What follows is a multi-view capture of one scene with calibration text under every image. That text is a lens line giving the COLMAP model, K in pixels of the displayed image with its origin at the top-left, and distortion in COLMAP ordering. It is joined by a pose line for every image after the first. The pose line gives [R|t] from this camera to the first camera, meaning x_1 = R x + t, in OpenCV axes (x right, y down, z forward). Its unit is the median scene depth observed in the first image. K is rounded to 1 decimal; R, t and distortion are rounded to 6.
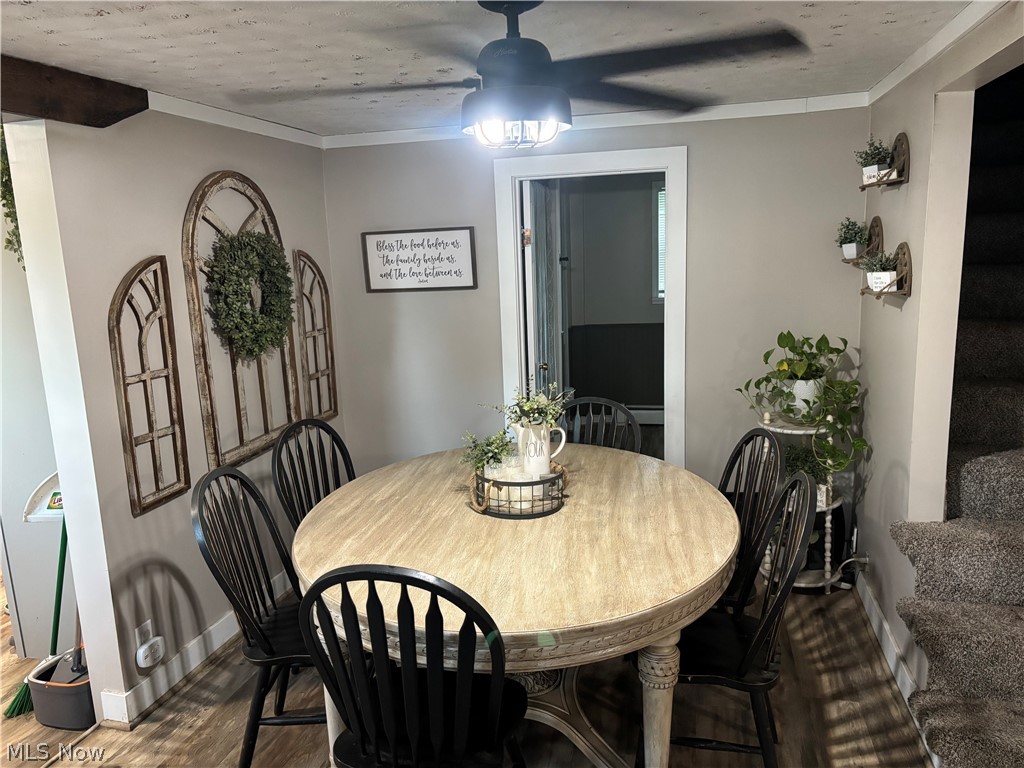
lens RADIAL K [[773.9, 0, 512.3], [0, 773.9, 389.6], [0, 0, 1]] dist [0.016059, 0.004952]
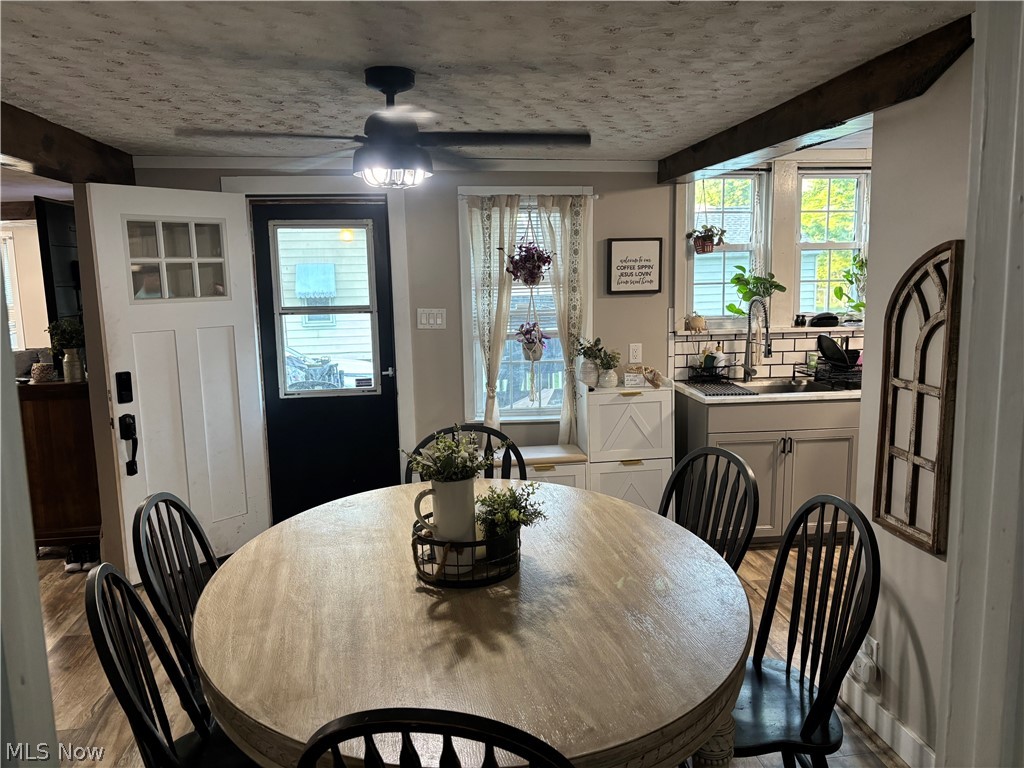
lens RADIAL K [[773.9, 0, 513.6], [0, 773.9, 379.1], [0, 0, 1]] dist [0.016059, 0.004952]
pose [[-0.929907, 0.104873, -0.352525, 0.230720], [-0.016673, 0.945480, 0.325252, -0.301641], [0.367416, 0.308332, -0.877460, 1.647155]]
